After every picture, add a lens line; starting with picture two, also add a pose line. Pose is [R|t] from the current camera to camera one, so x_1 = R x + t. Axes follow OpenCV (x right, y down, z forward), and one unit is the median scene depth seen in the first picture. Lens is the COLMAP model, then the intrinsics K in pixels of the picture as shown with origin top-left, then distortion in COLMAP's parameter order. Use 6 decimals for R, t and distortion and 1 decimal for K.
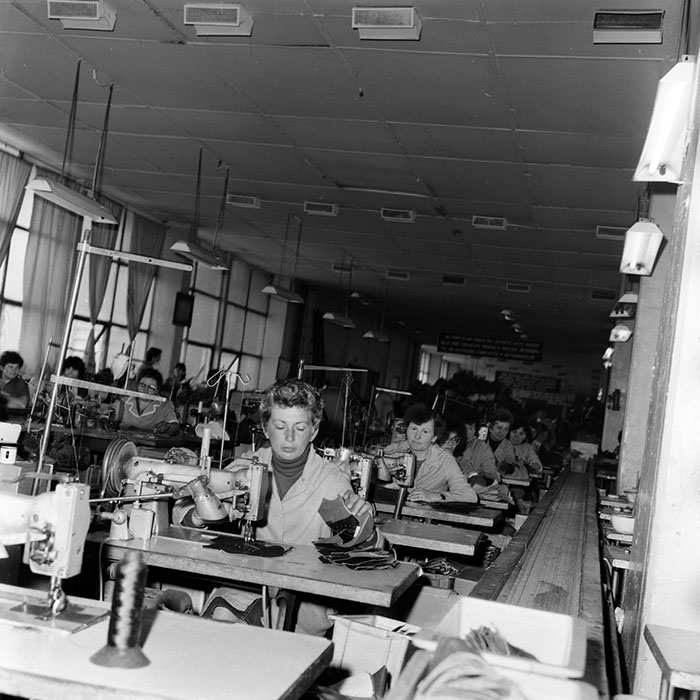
lens RADIAL K [[1002.6, 0, 350.8], [0, 1002.6, 361.6], [0, 0, 1]] dist [0.076605, -0.099367]
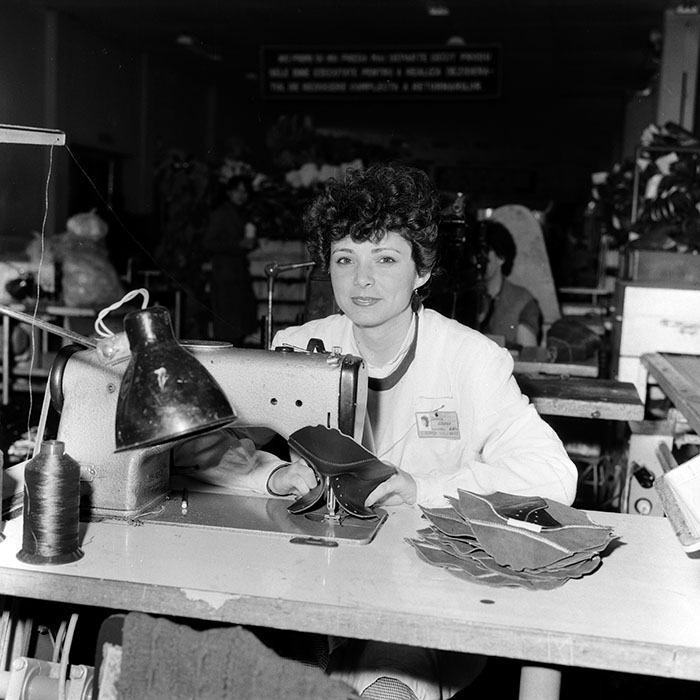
lens RADIAL K [[1002.6, 0, 350.8], [0, 1002.6, 361.6], [0, 0, 1]] dist [0.076605, -0.099367]
pose [[0.995803, -0.089870, 0.017320, 0.107694], [0.085984, 0.983464, 0.159391, 0.038412], [-0.031358, -0.157233, 0.987064, 0.549921]]
